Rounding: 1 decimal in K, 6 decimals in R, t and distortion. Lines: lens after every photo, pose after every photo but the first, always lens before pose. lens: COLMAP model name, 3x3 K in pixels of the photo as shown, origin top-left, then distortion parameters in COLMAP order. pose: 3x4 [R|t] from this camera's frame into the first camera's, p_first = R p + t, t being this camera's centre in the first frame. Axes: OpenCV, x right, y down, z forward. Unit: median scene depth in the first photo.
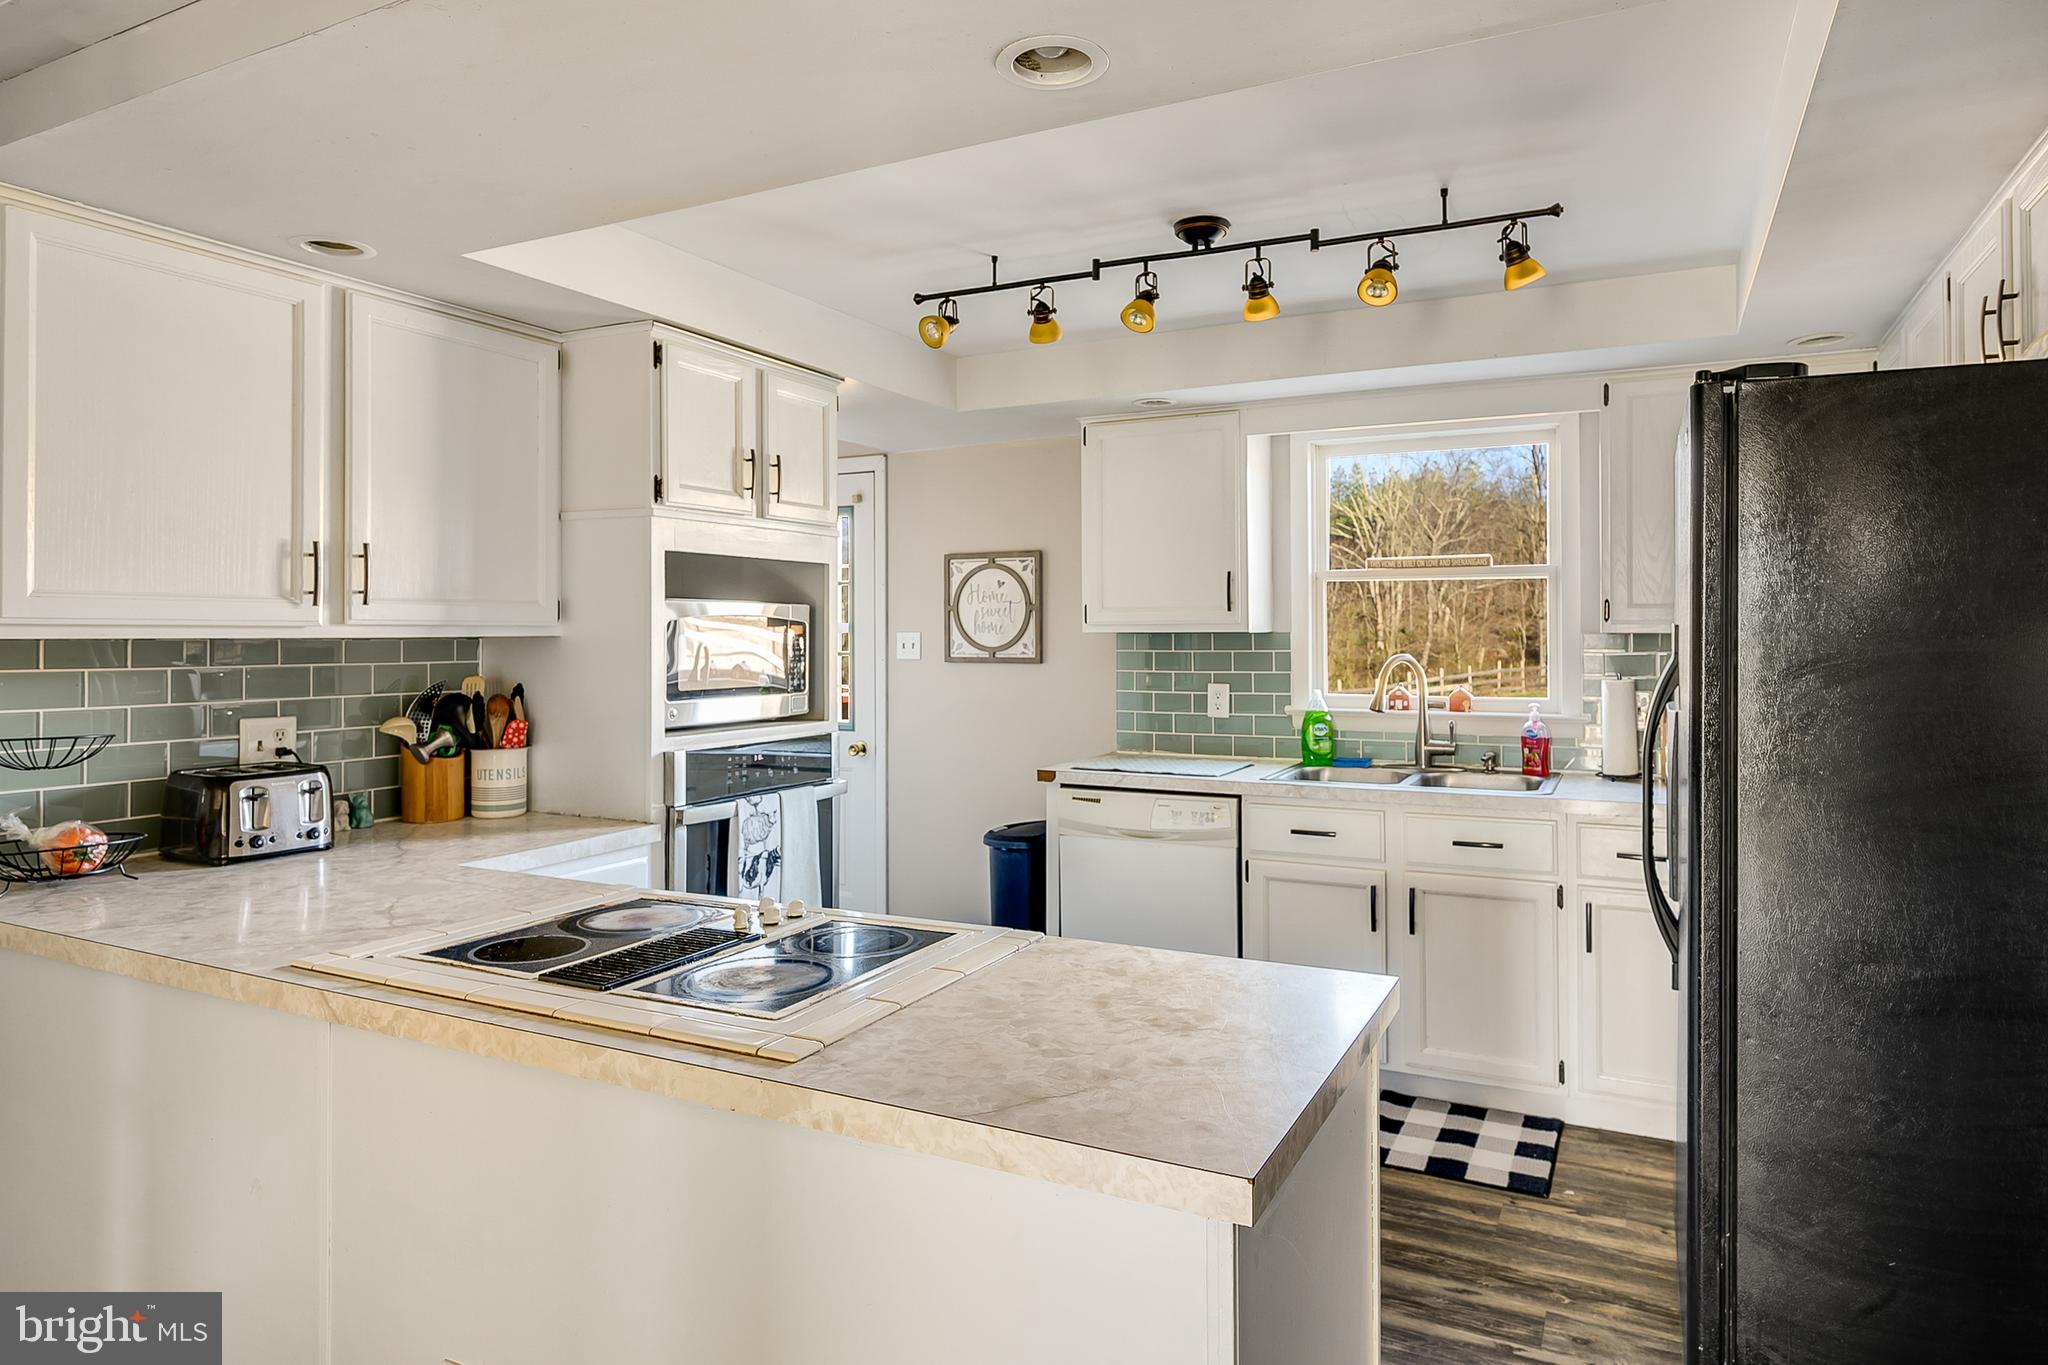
lens RADIAL K [[1211.7, 0, 1027.6], [0, 1211.7, 624.1], [0, 0, 1]] dist [0.000649, -0.000390]
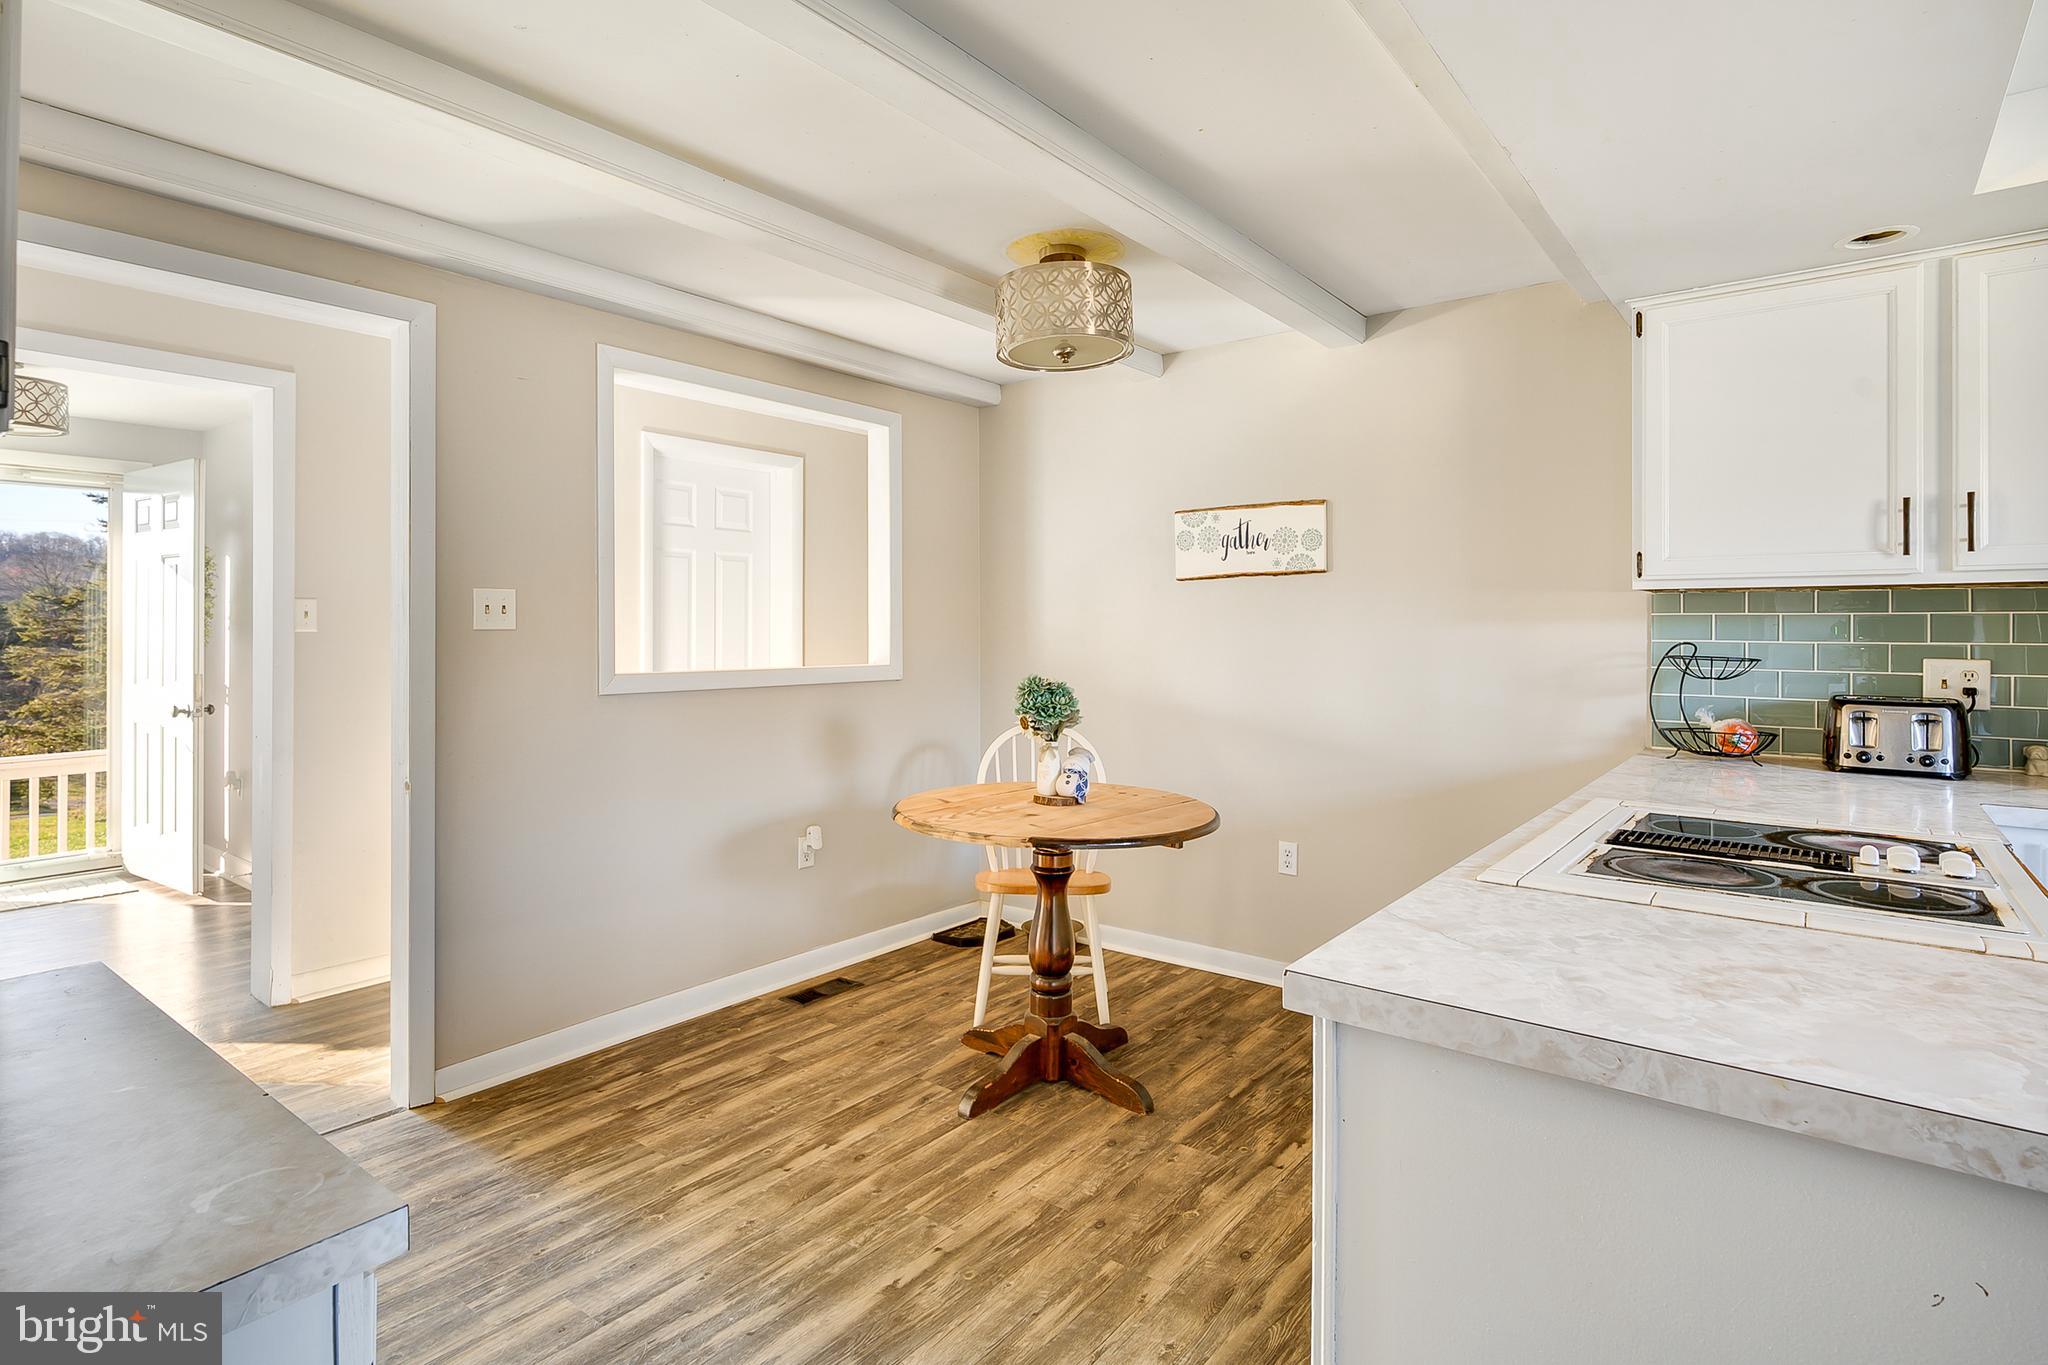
lens RADIAL K [[1042.8, 0, 1034.5], [0, 1042.8, 626.0], [0, 0, 1]] dist [0.002589, 0.000689]
pose [[-0.183436, -0.000860, -0.983031, 0.398353], [0.009140, 0.999955, -0.002580, 0.035604], [0.982989, -0.009458, -0.183420, 0.299143]]
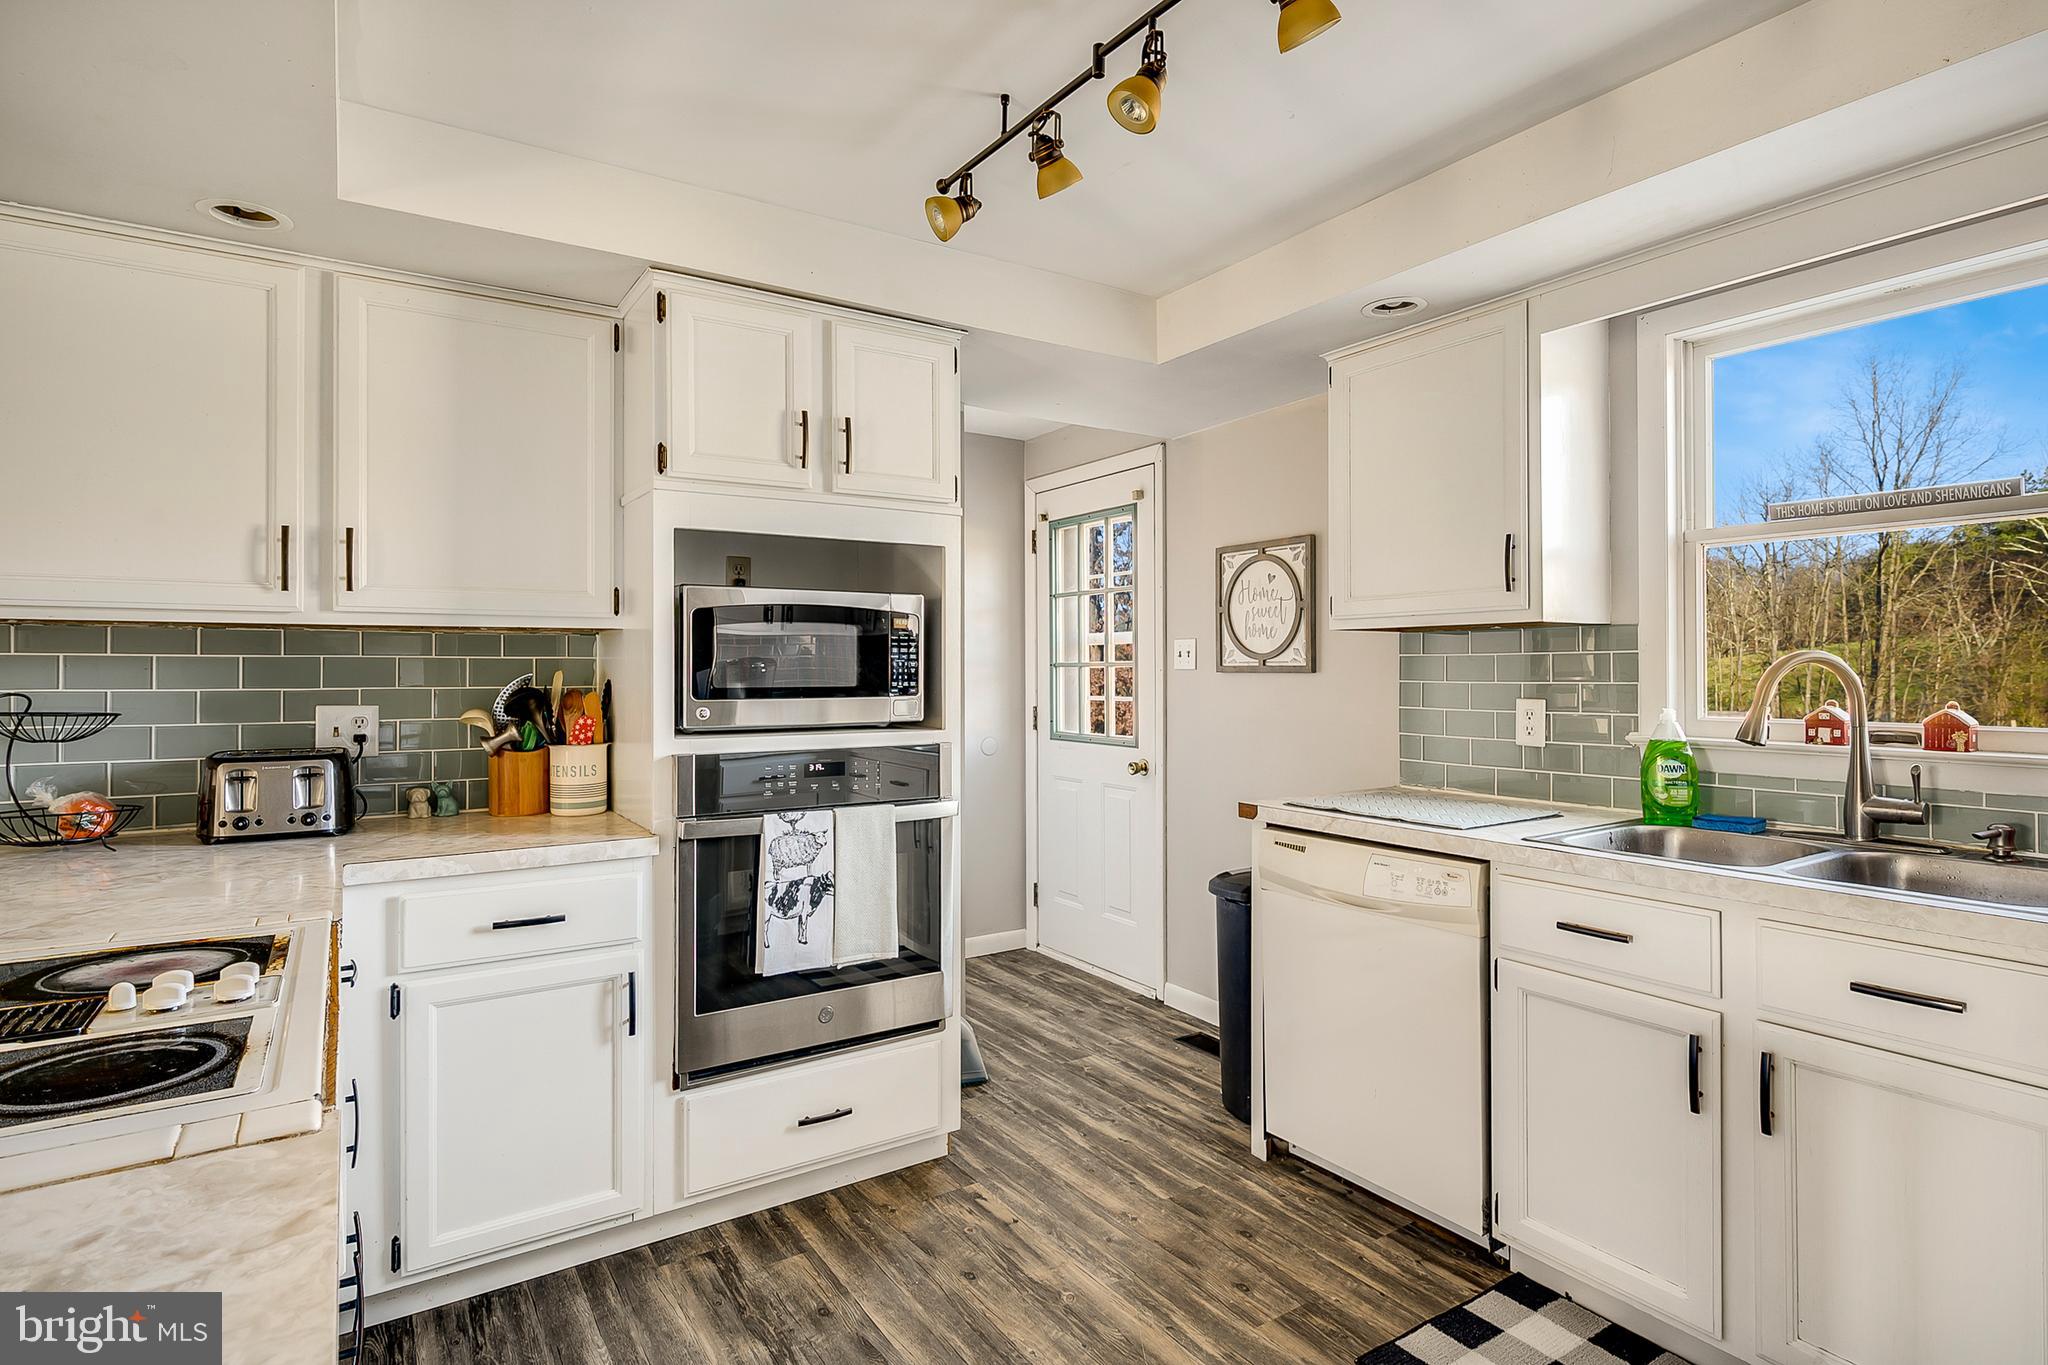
lens RADIAL K [[1035.3, 0, 1016.8], [0, 1035.3, 668.1], [0, 0, 1]] dist [0.000330, -0.000267]
pose [[0.865368, -0.000240, -0.501136, 0.278349], [0.004302, 0.999967, 0.006950, 0.035274], [0.501118, -0.008171, 0.865341, 0.440976]]
